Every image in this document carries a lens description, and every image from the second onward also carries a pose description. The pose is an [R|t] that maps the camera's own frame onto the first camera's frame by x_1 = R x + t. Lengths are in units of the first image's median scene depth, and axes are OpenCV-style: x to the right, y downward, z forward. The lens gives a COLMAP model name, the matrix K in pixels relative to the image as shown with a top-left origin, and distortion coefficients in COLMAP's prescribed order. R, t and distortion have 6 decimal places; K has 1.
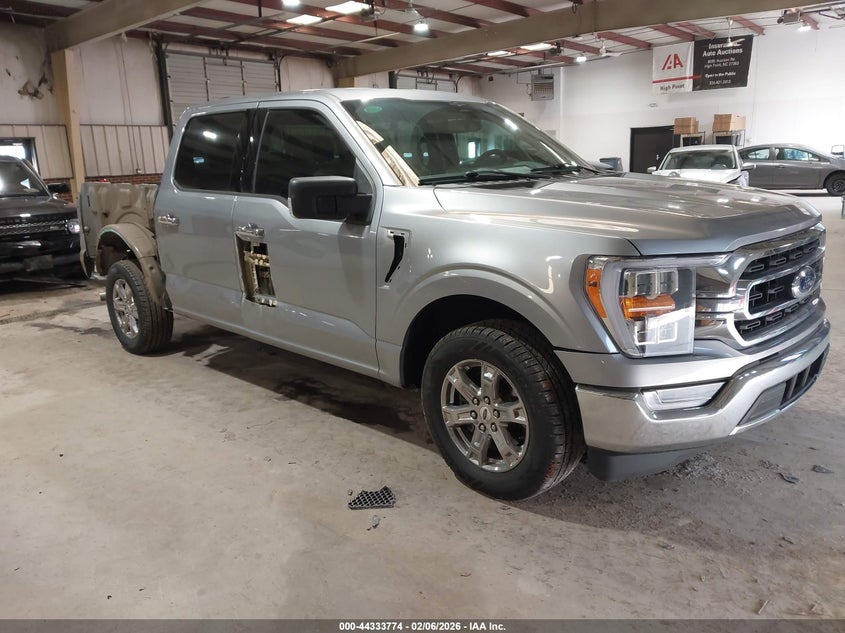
lens RADIAL K [[665.1, 0, 422.5], [0, 665.1, 316.5], [0, 0, 1]] dist [-0.005550, -0.001855]
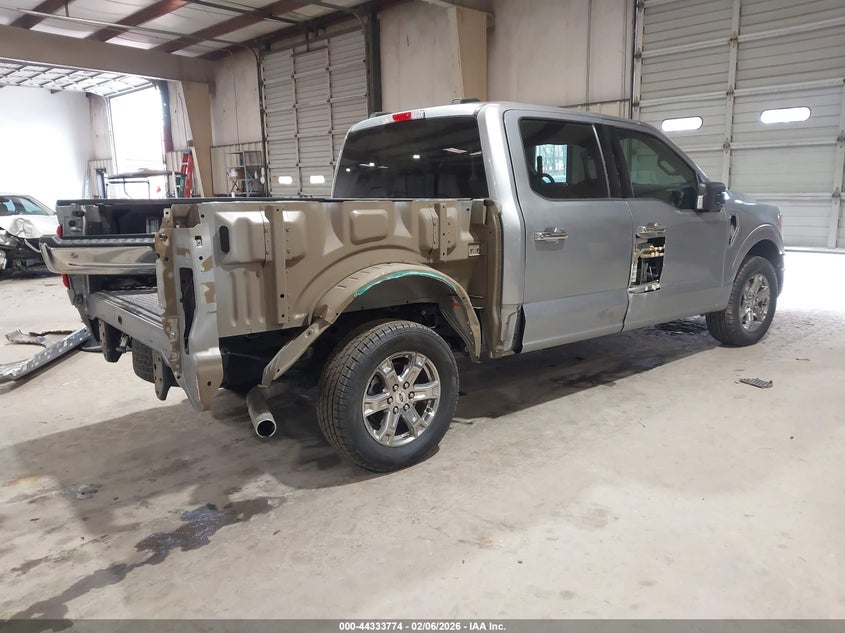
lens RADIAL K [[665.1, 0, 422.5], [0, 665.1, 316.5], [0, 0, 1]] dist [-0.005550, -0.001855]
pose [[0.104303, -0.142123, 0.984338, -1.283077], [0.238193, 0.964502, 0.114019, -0.181538], [-0.965601, 0.222569, 0.134453, 1.098246]]
